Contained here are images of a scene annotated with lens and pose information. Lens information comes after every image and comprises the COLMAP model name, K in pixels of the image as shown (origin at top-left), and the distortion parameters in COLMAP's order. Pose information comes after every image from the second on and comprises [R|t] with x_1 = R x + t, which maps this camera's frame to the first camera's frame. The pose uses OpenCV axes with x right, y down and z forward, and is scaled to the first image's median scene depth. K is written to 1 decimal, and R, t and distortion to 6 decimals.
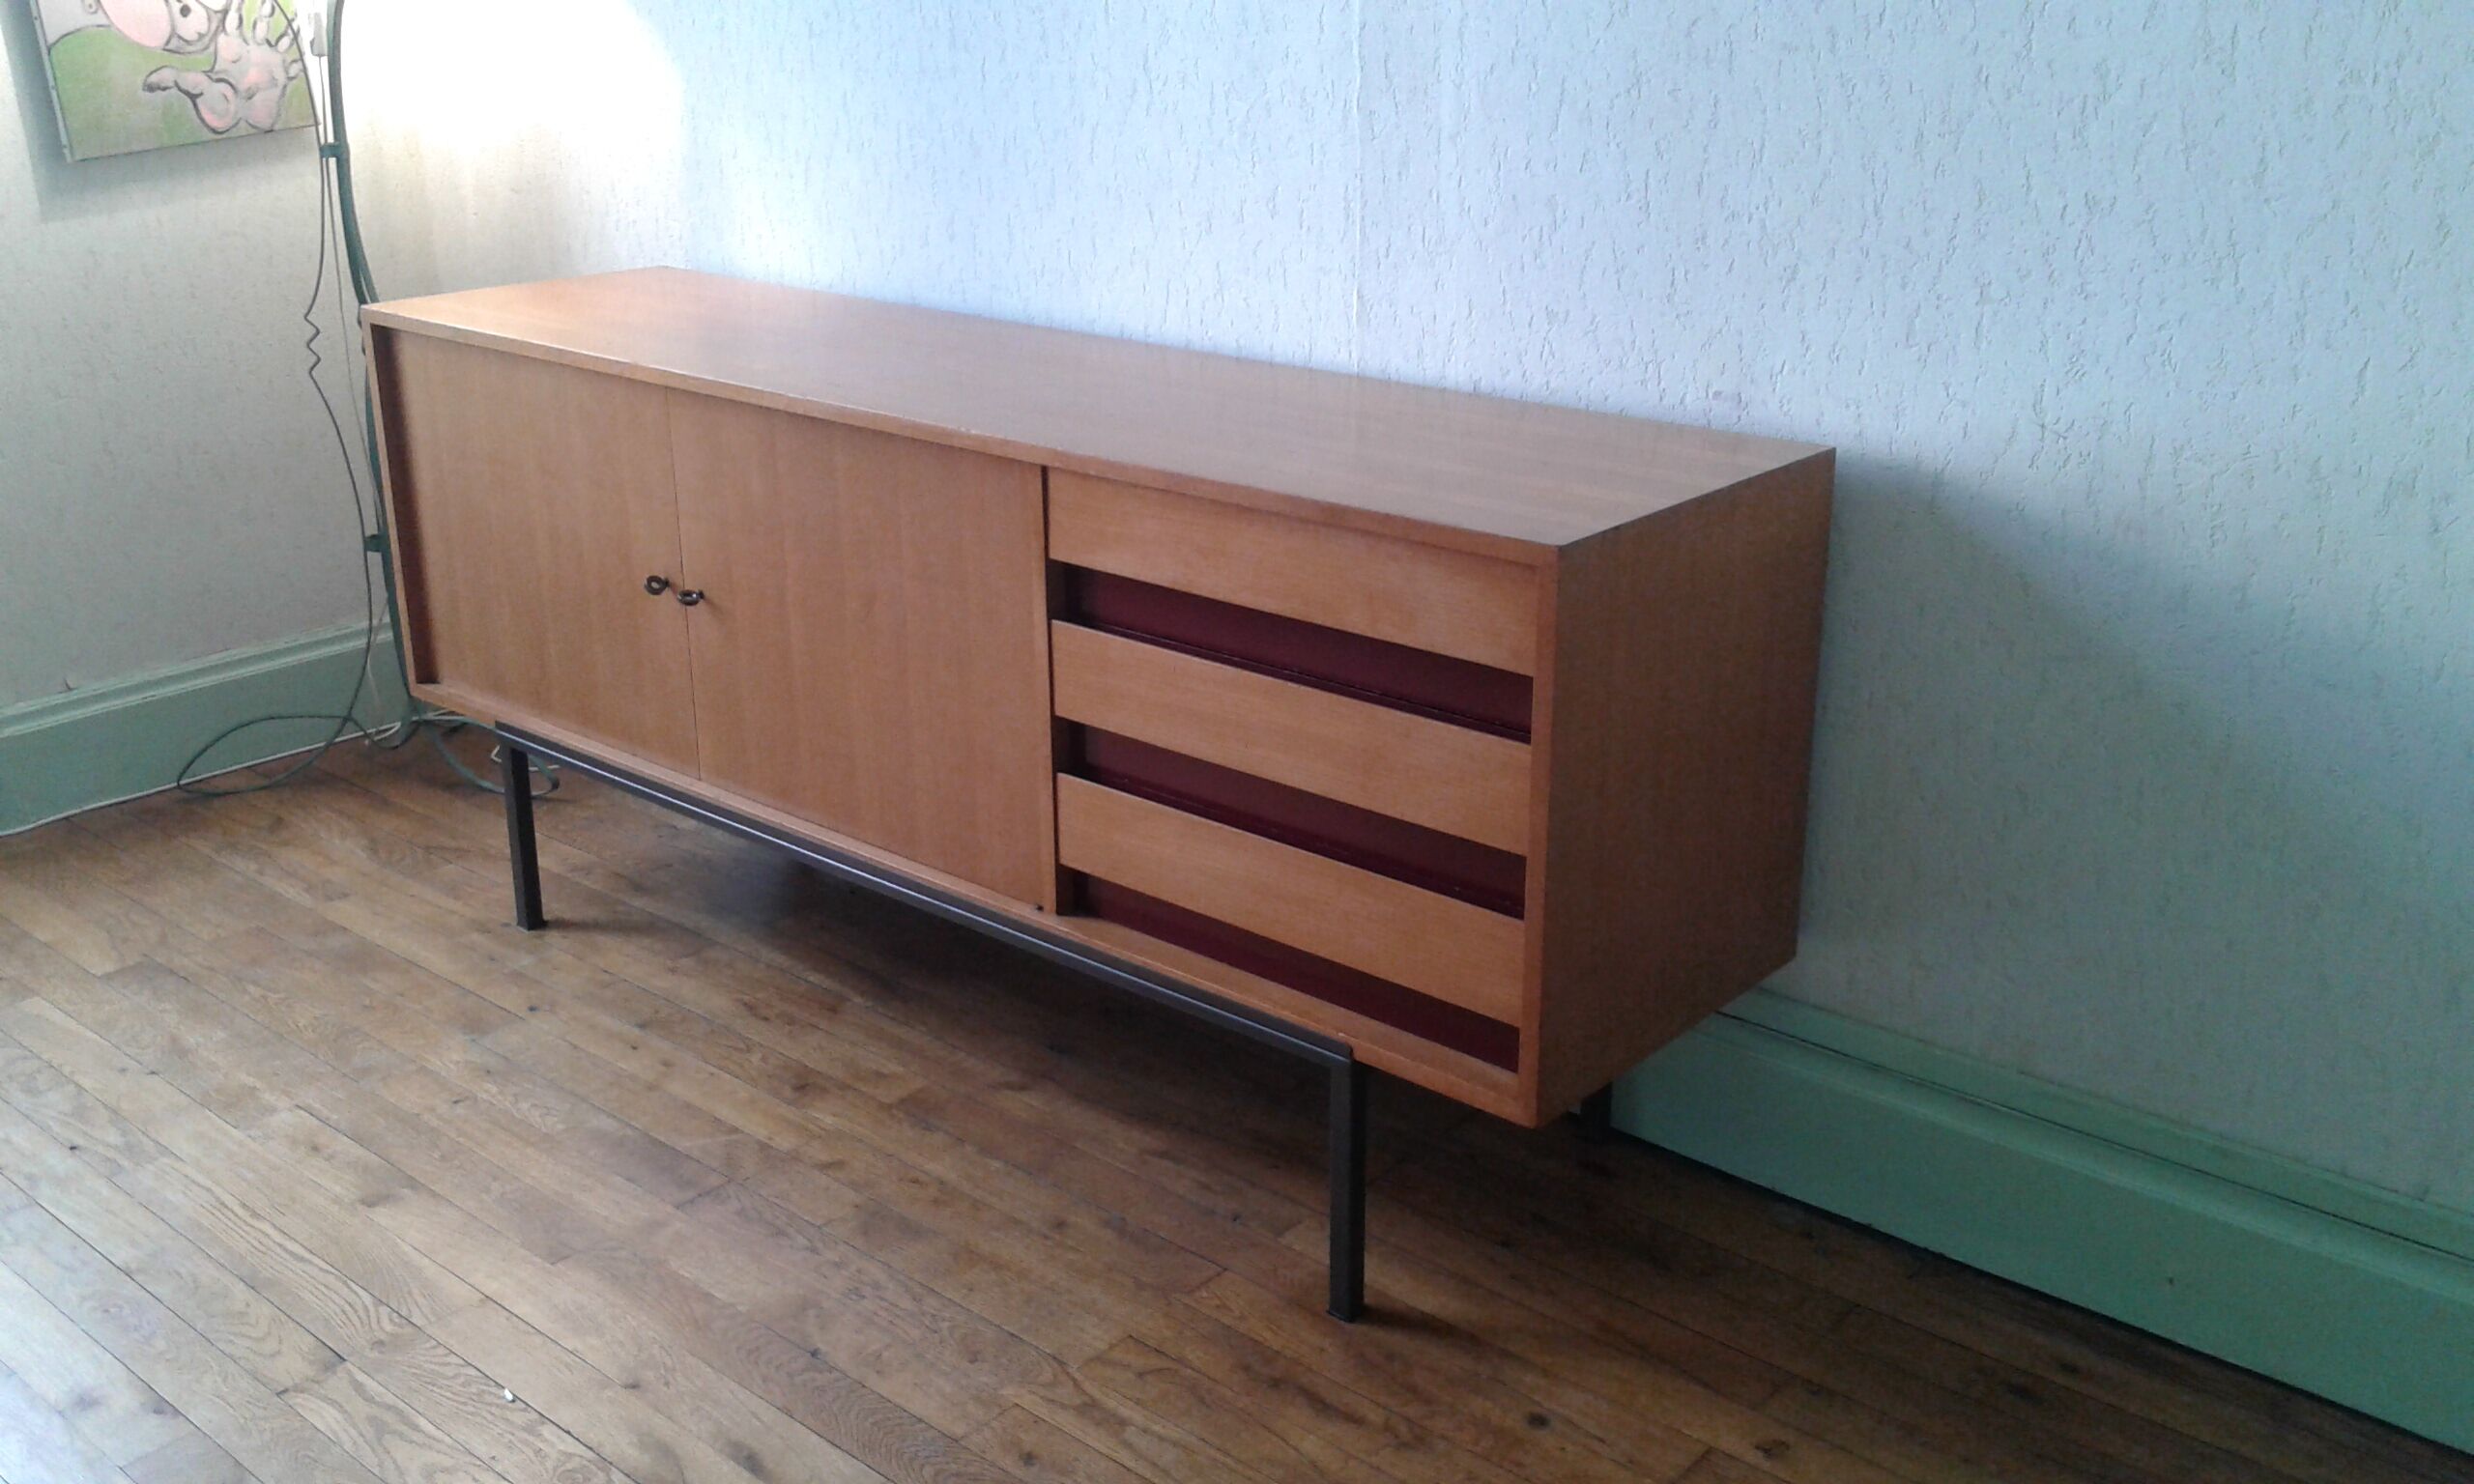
lens RADIAL K [[2289.7, 0, 1220.8], [0, 2289.7, 667.0], [0, 0, 1]] dist [0.091508, -0.230425]
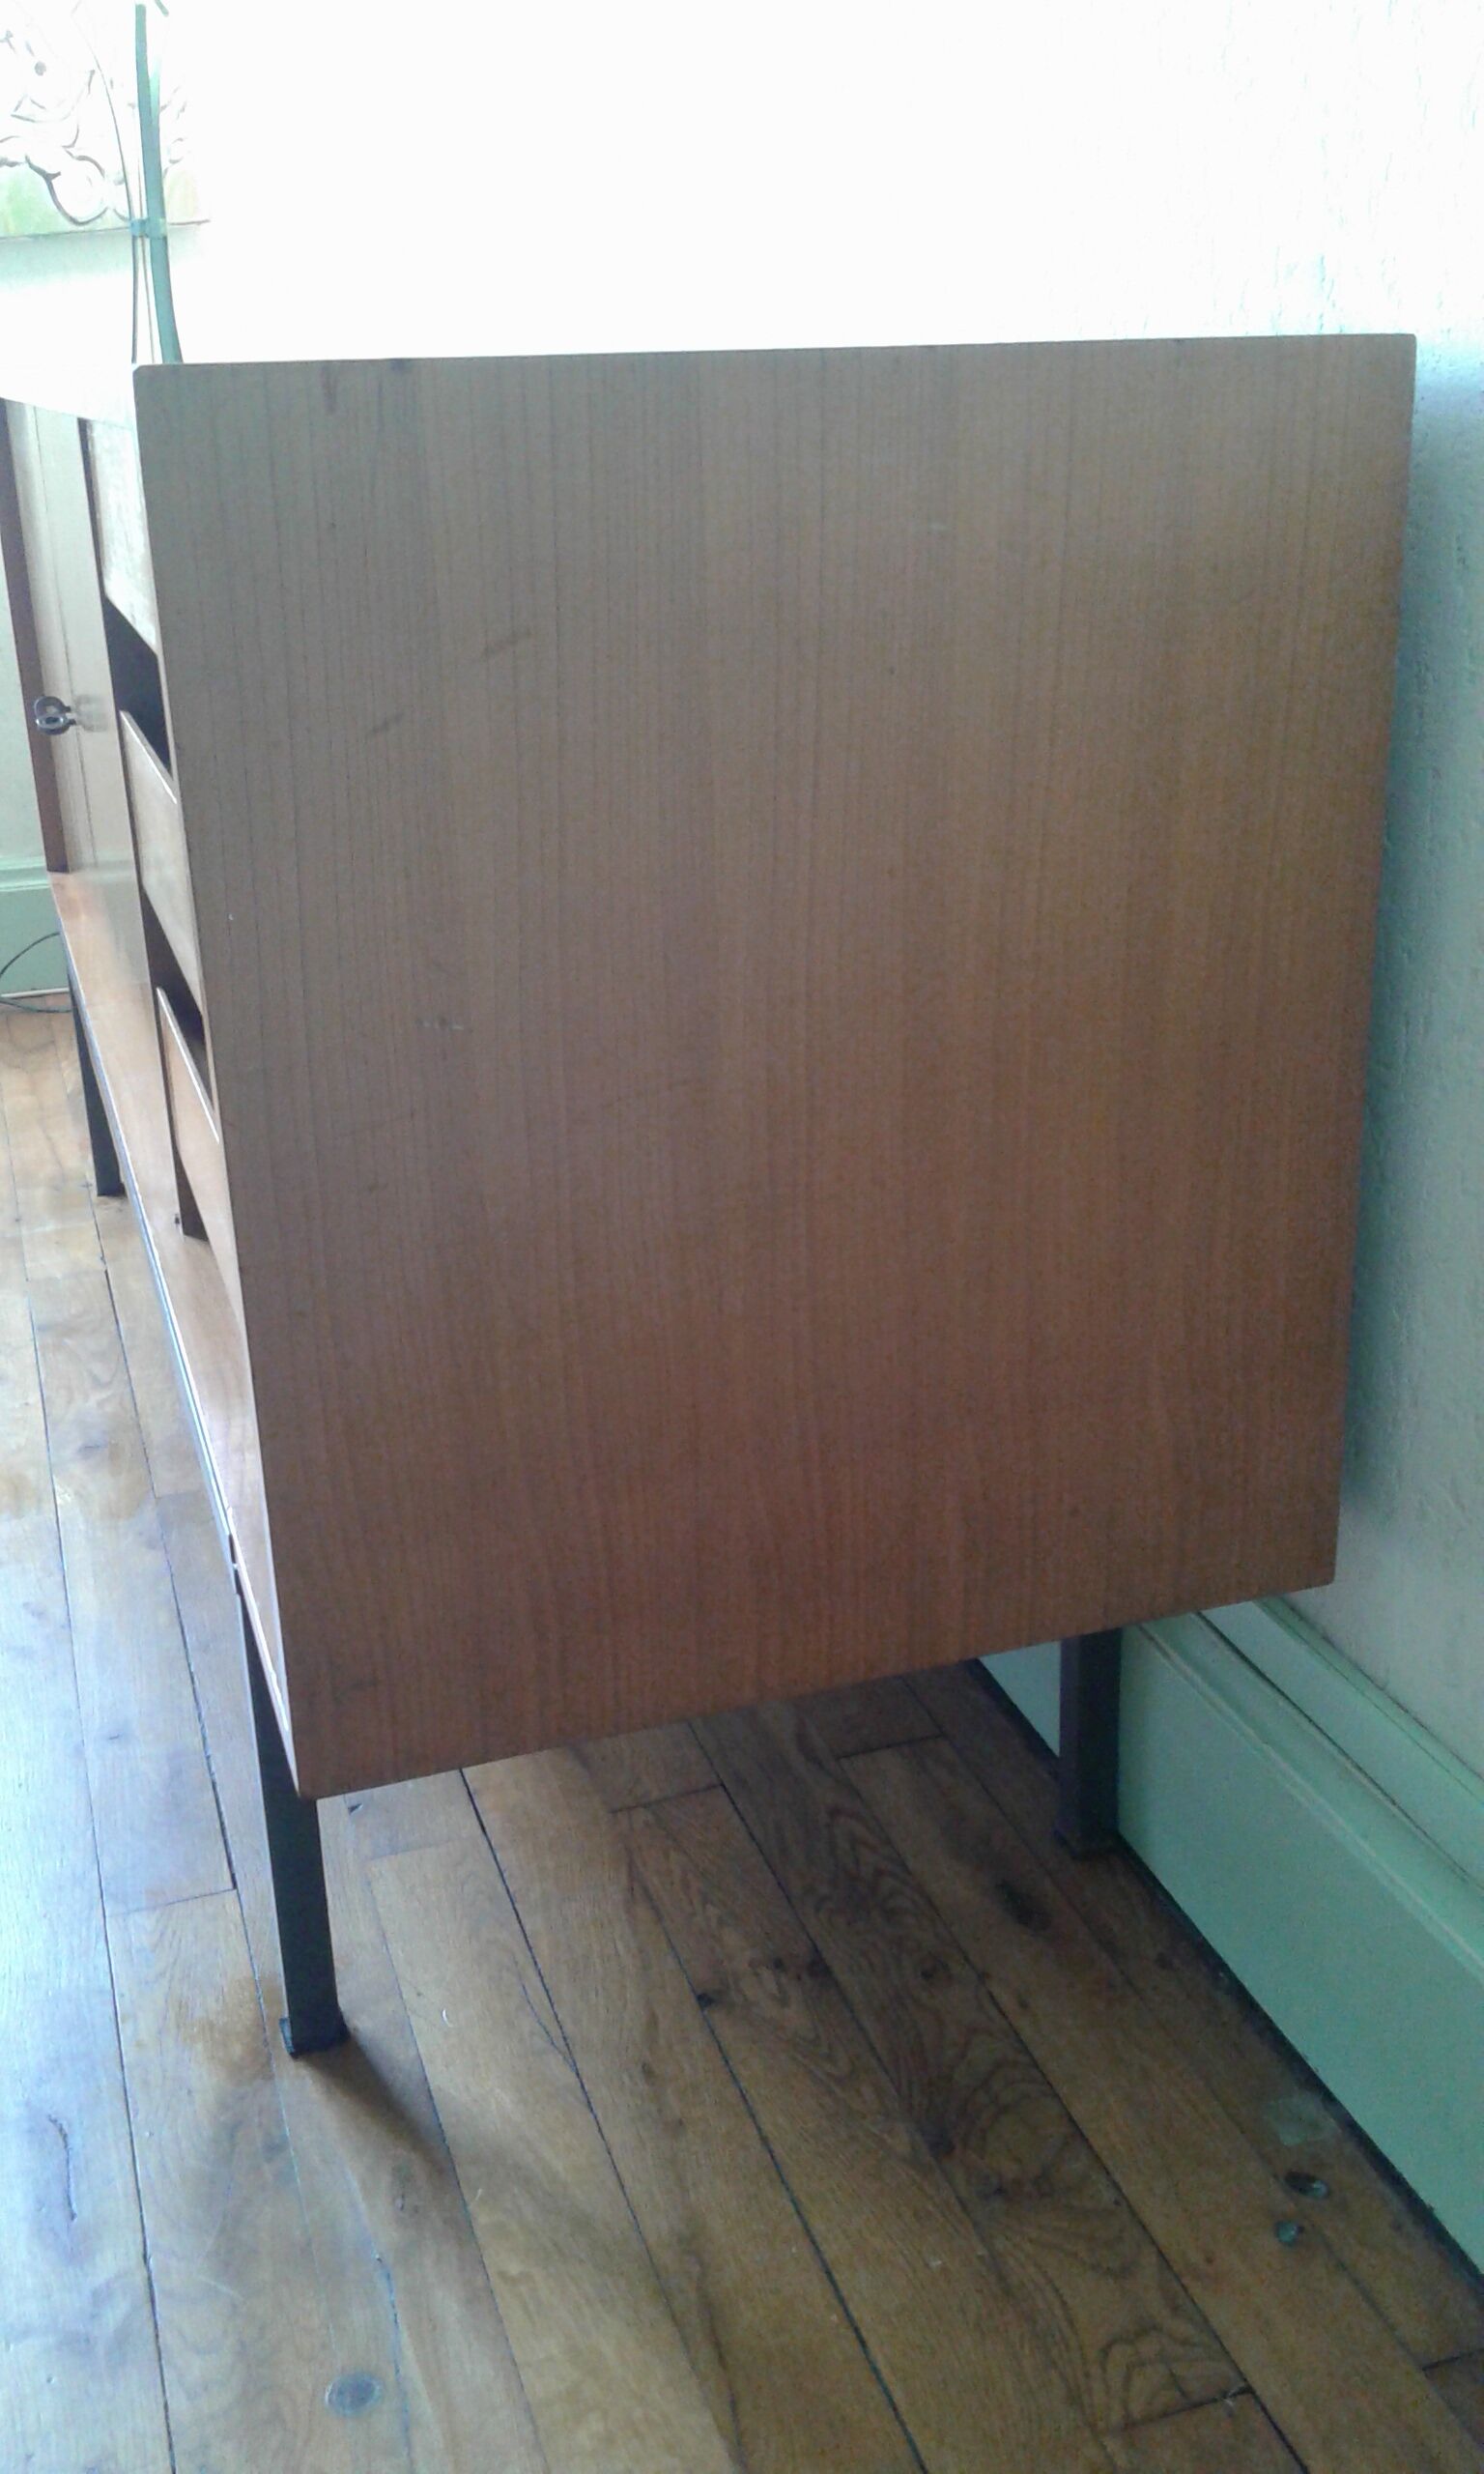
lens RADIAL K [[2289.7, 0, 786.0], [0, 2289.7, 1200.8], [0, 0, 1]] dist [0.091508, -0.230425]
pose [[0.874072, 0.154589, -0.460544, 0.240211], [-0.134374, 0.987966, 0.076597, 0.022706], [0.466842, -0.005066, 0.884326, 0.381005]]
